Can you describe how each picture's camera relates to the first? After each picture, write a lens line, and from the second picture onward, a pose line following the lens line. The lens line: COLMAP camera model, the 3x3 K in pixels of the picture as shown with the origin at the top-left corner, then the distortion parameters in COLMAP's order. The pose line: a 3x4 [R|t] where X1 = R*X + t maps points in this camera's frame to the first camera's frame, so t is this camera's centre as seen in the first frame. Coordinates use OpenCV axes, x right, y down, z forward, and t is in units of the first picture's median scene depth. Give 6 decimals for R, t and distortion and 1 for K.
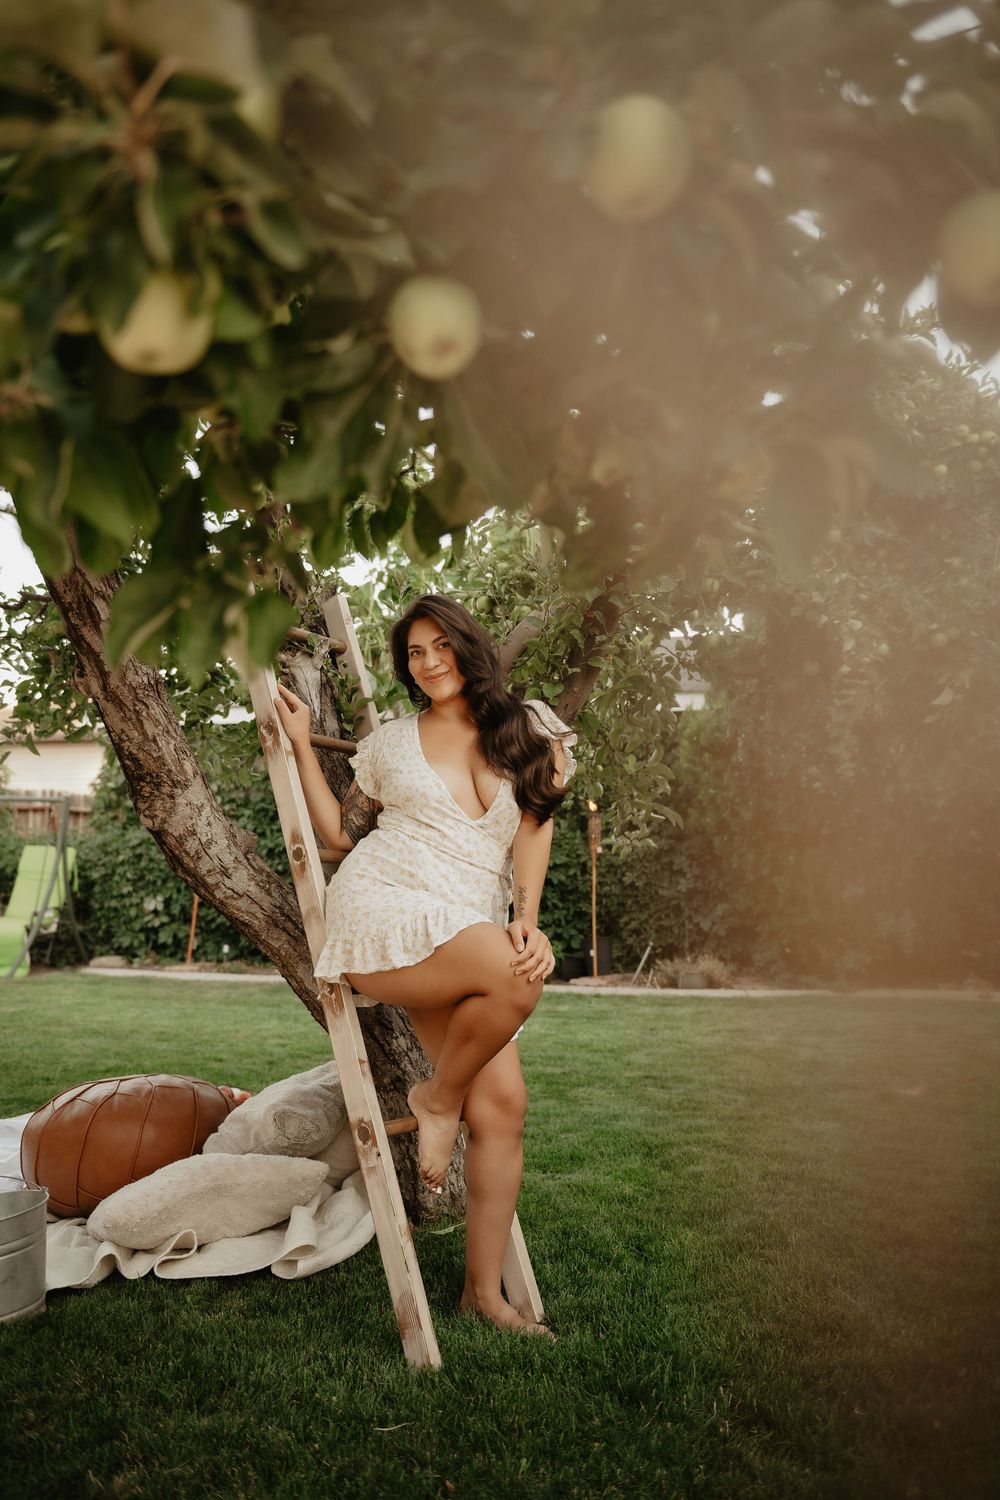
lens RADIAL K [[1156.0, 0, 508.6], [0, 1156.0, 745.9], [0, 0, 1]] dist [-0.036702, -0.005580]
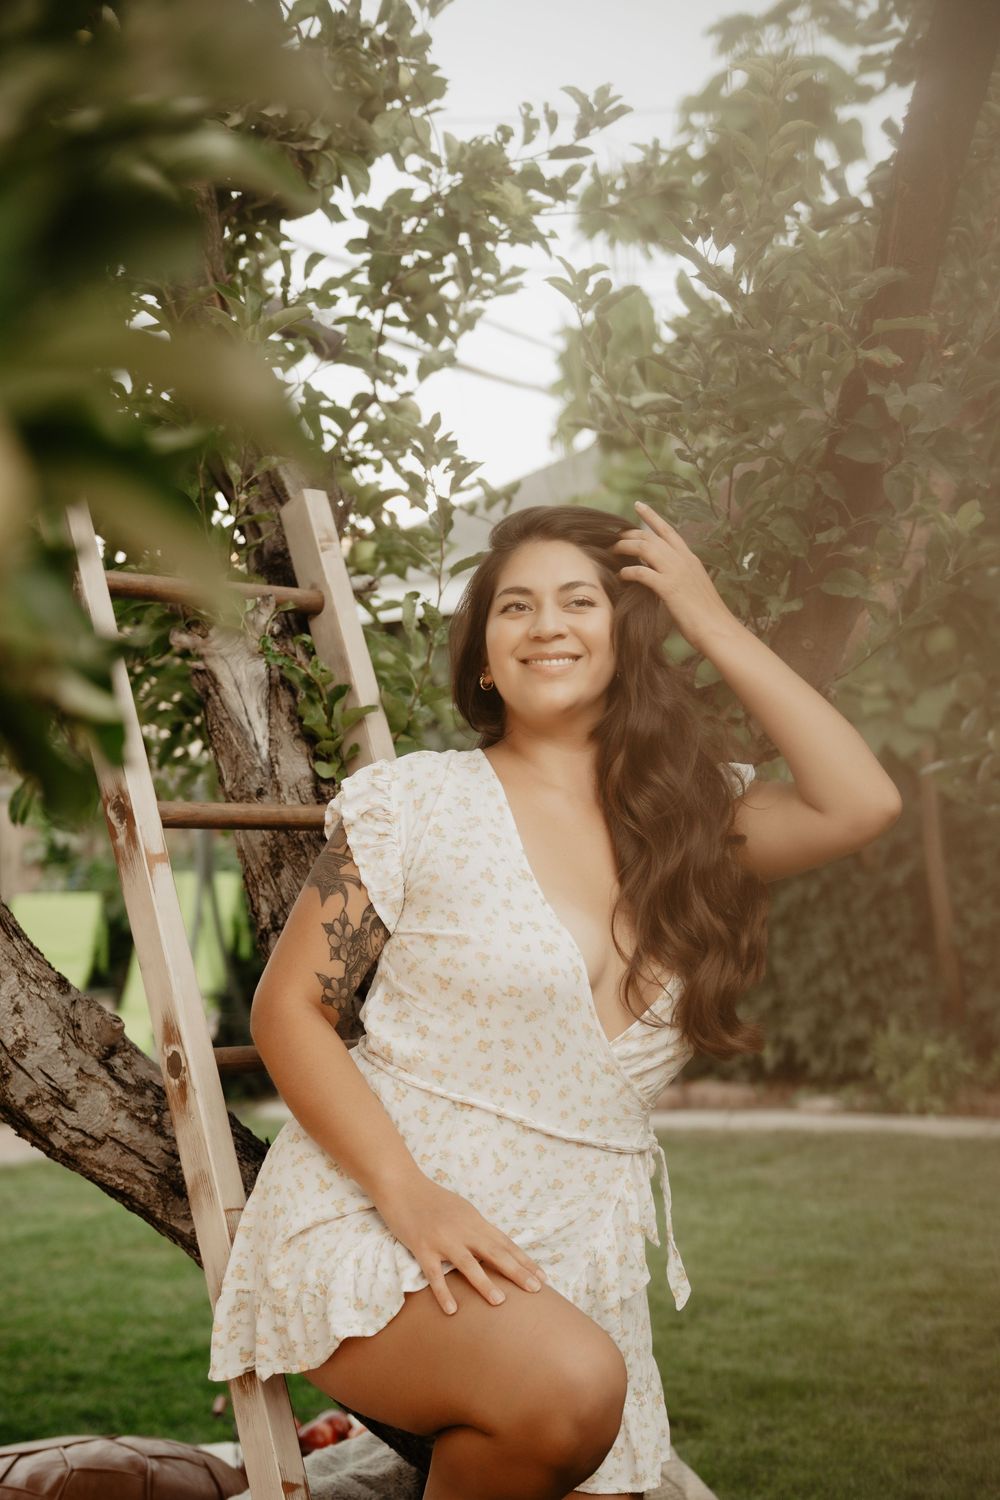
lens RADIAL K [[2386.0, 0, 508.7], [0, 2386.0, 856.2], [0, 0, 1]] dist [0.122845, 0.000000]
pose [[0.953292, -0.058169, -0.296397, 0.260023], [0.092719, 0.990260, 0.103866, -0.087544], [0.287469, -0.126496, 0.949400, 0.061118]]
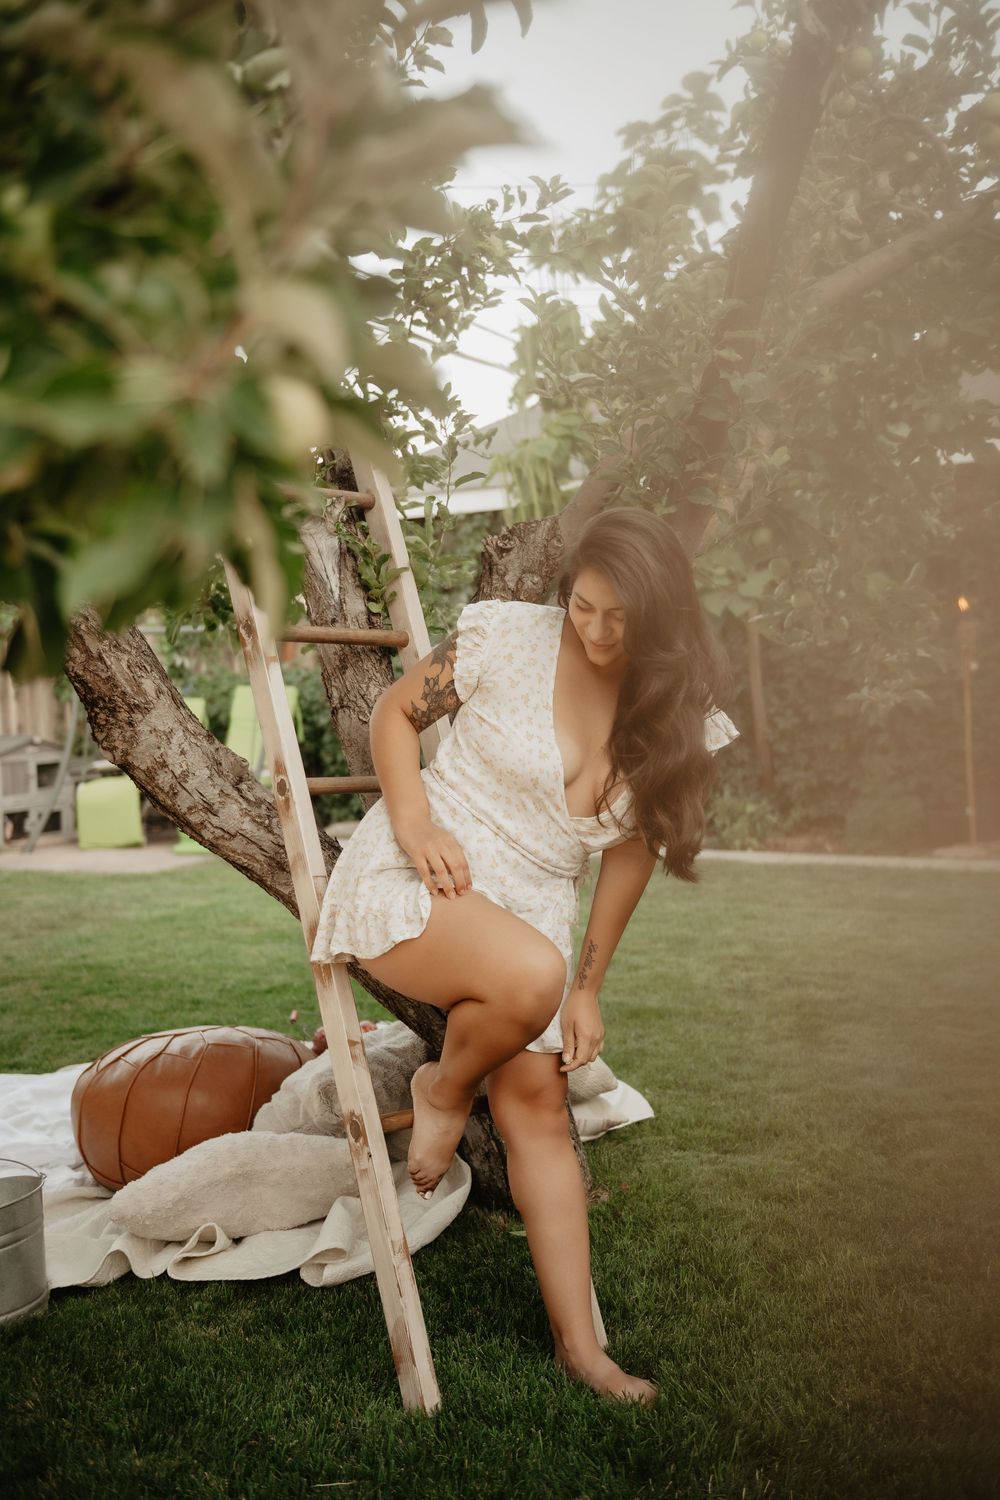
lens RADIAL K [[1605.0, 0, 518.0], [0, 1605.0, 749.9], [0, 0, 1]] dist [0.046019, 0.000000]
pose [[0.962200, -0.029524, -0.270739, 0.271822], [0.071758, 0.986462, 0.147454, -0.083294], [0.262720, -0.161308, 0.951293, -0.023040]]
